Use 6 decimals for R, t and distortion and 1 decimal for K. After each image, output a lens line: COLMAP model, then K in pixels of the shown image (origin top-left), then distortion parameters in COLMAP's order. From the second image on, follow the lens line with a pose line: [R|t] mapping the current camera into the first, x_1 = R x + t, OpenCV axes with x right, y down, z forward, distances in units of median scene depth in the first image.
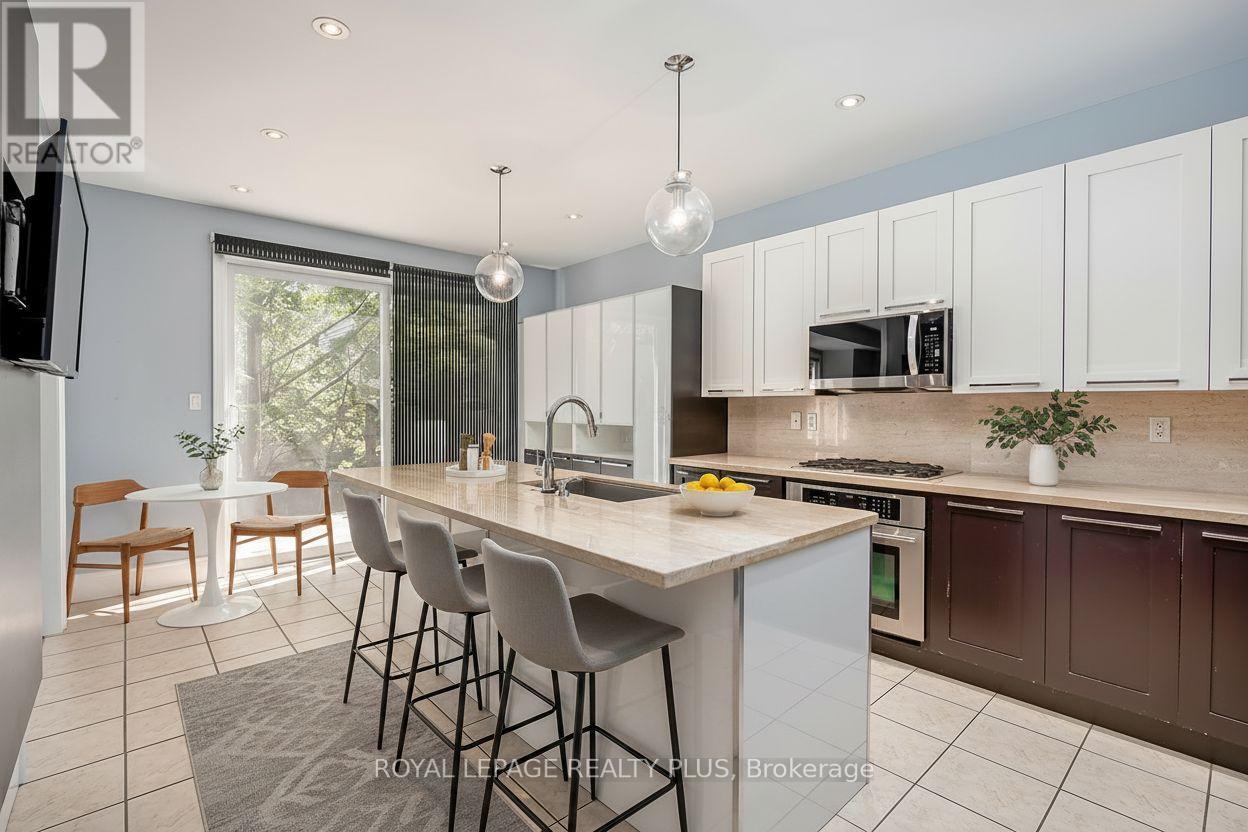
lens RADIAL K [[561.4, 0, 603.2], [0, 561.4, 410.8], [0, 0, 1]] dist [0.002242, 0.000229]
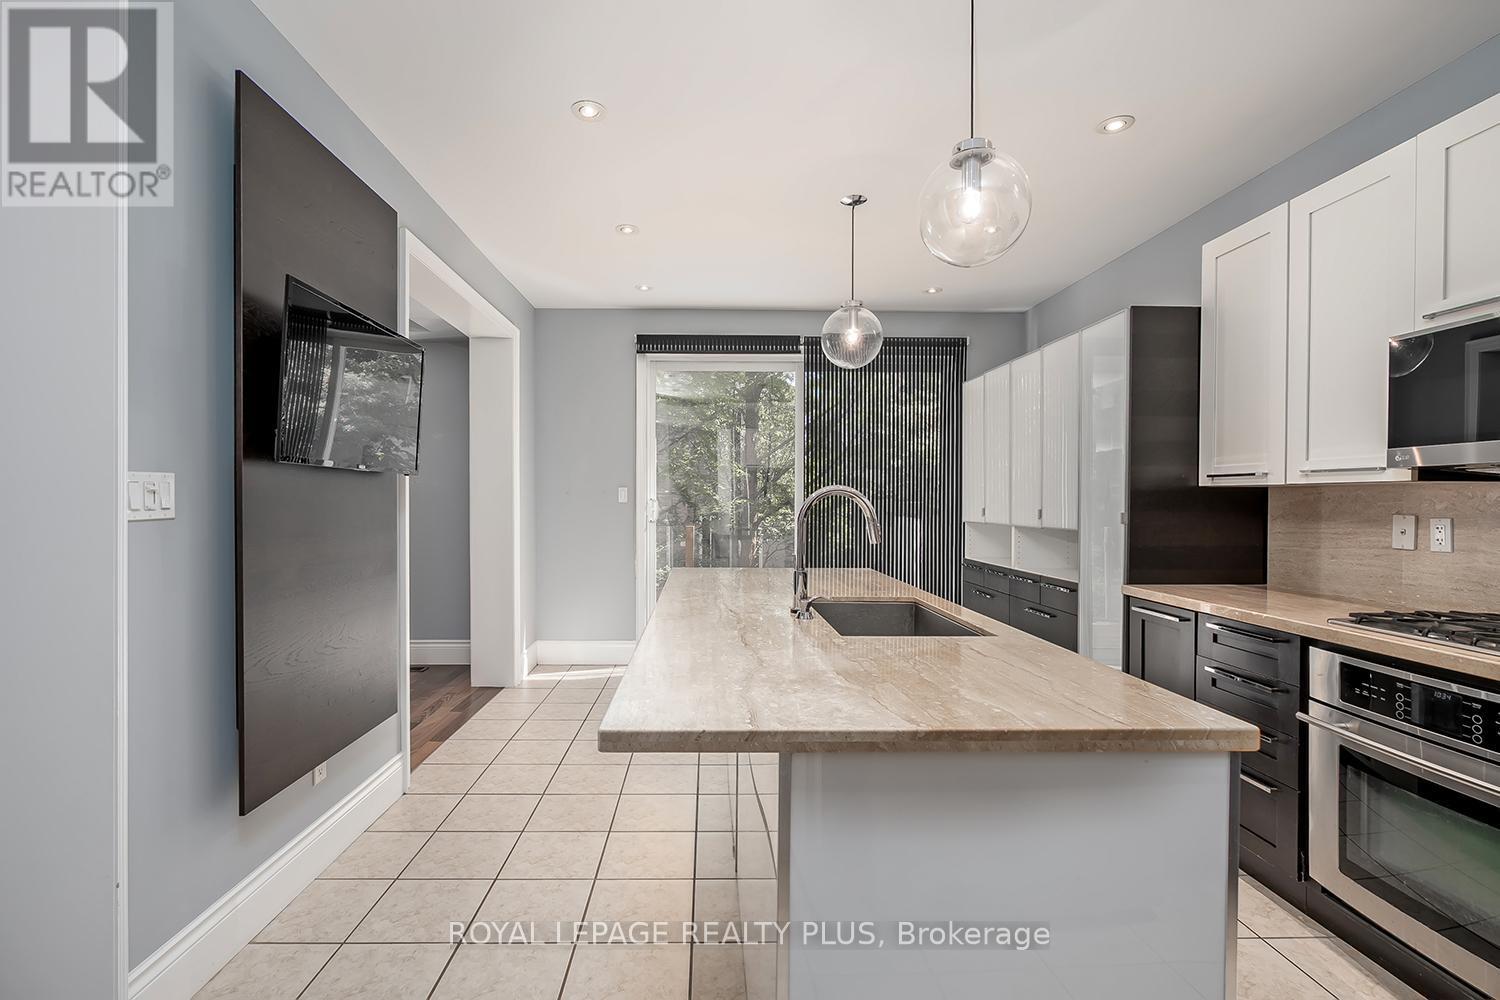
lens RADIAL K [[674.7, 0, 745.2], [0, 674.7, 499.7], [0, 0, 1]] dist [0.002242, 0.000229]
pose [[0.778371, 0.003770, -0.627793, 0.257069], [-0.010868, 0.999913, -0.007469, 0.000257], [0.627711, 0.012636, 0.778344, 0.150466]]
